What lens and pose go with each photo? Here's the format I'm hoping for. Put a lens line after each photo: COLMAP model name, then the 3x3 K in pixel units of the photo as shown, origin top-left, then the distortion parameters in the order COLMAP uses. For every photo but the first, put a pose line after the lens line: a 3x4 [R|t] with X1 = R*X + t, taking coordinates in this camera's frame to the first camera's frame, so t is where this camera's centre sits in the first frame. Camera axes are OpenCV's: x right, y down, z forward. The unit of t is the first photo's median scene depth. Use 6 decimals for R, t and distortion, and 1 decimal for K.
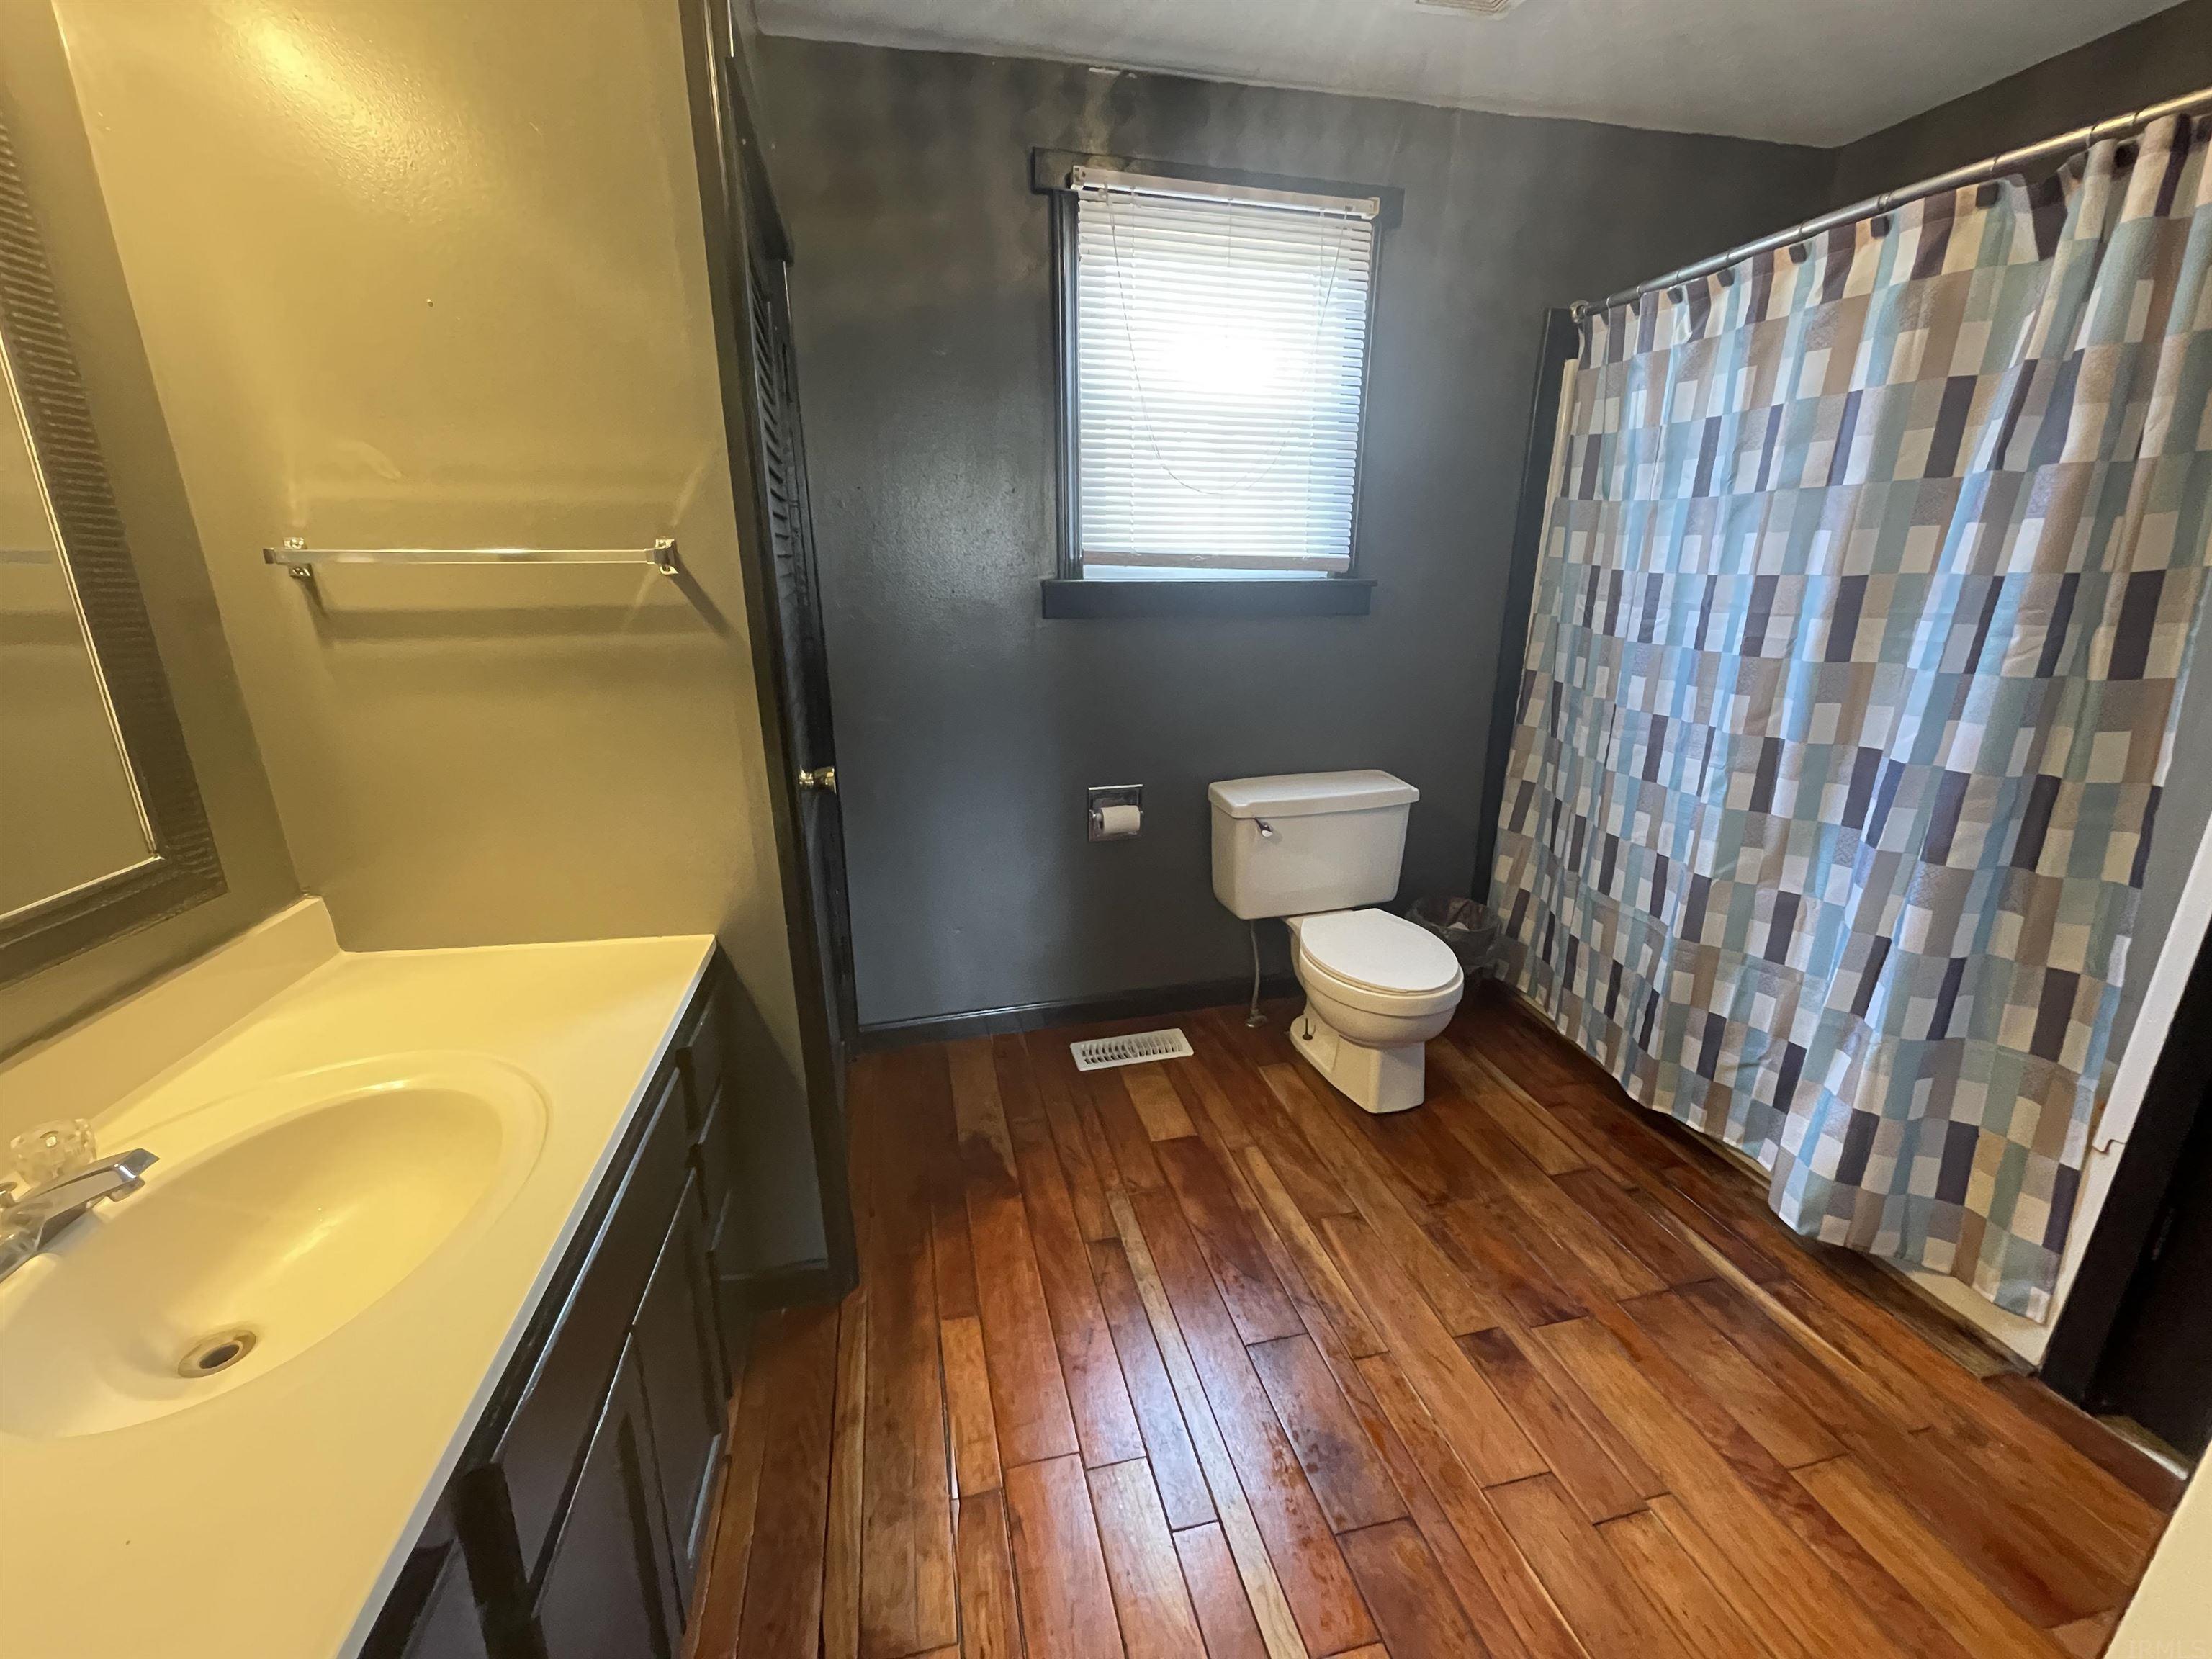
lens RADIAL K [[896.2, 0, 1109.2], [0, 896.2, 834.2], [0, 0, 1]] dist [0.007483, -0.000271]
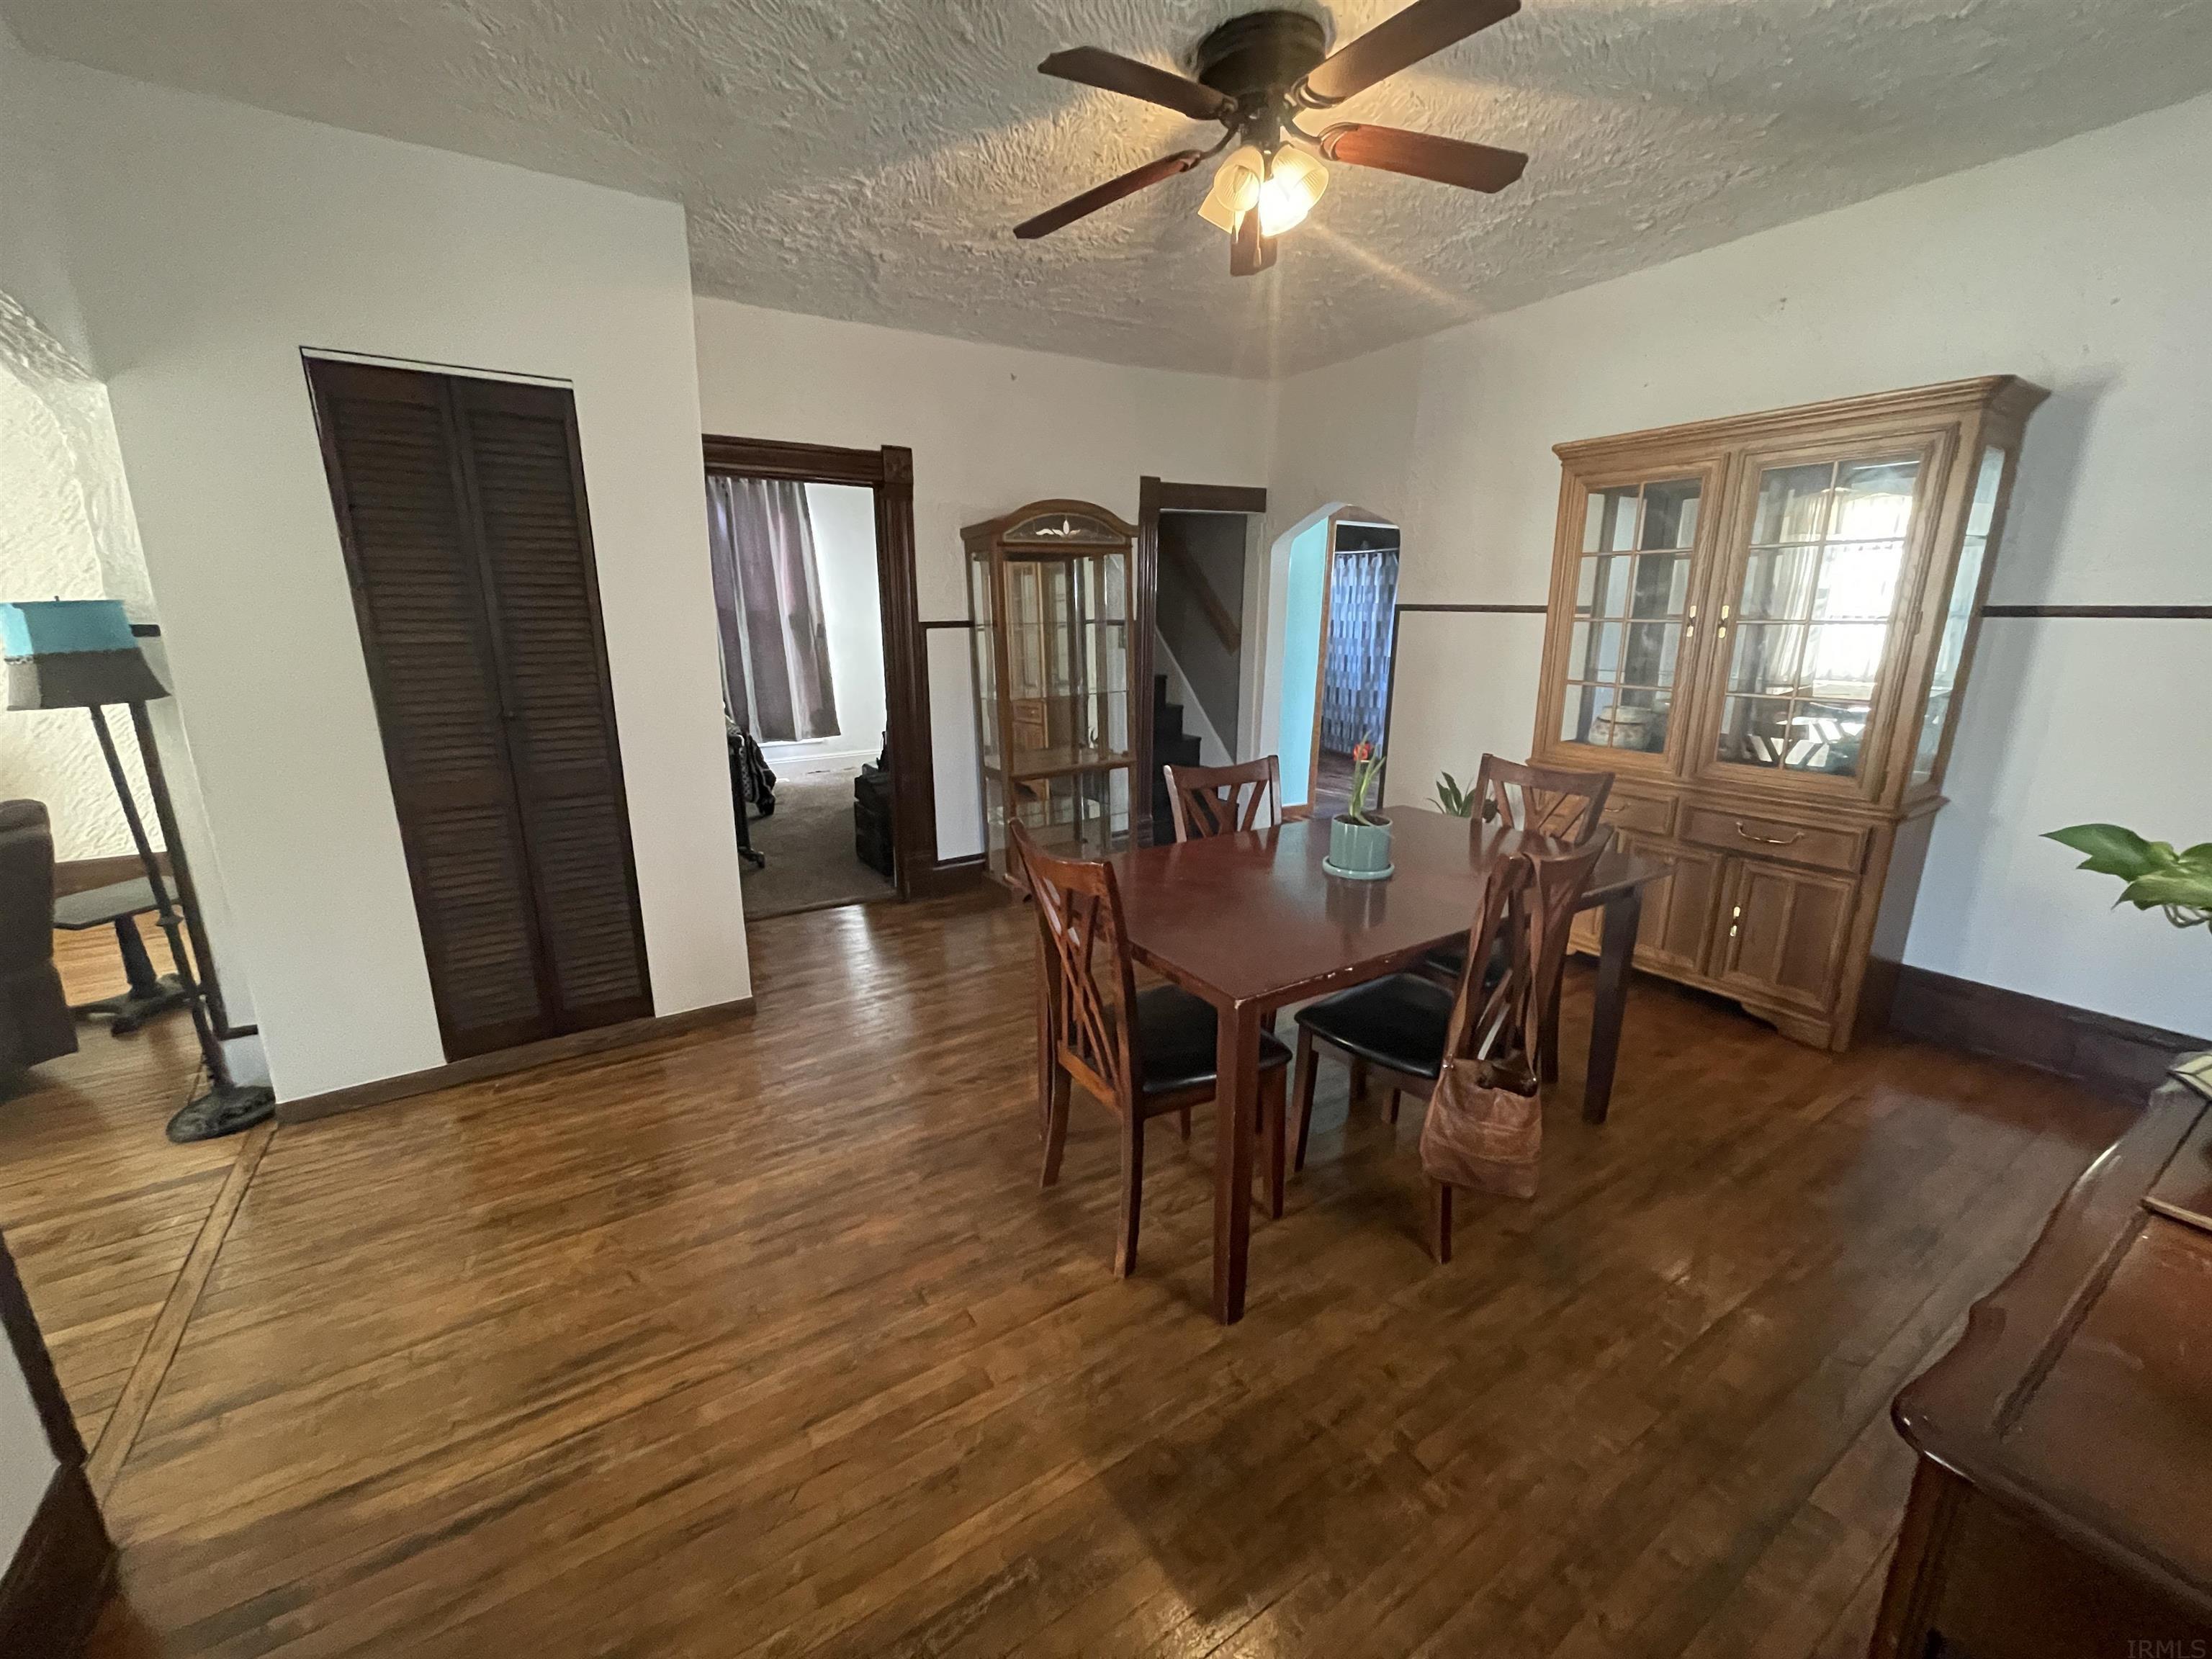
lens RADIAL K [[896.2, 0, 1113.8], [0, 896.2, 836.8], [0, 0, 1]] dist [0.007483, -0.000271]
pose [[0.944004, -0.079418, 0.320234, -1.947485], [0.091639, 0.995521, -0.023250, 0.763597], [-0.316953, 0.051294, 0.947053, -2.755946]]
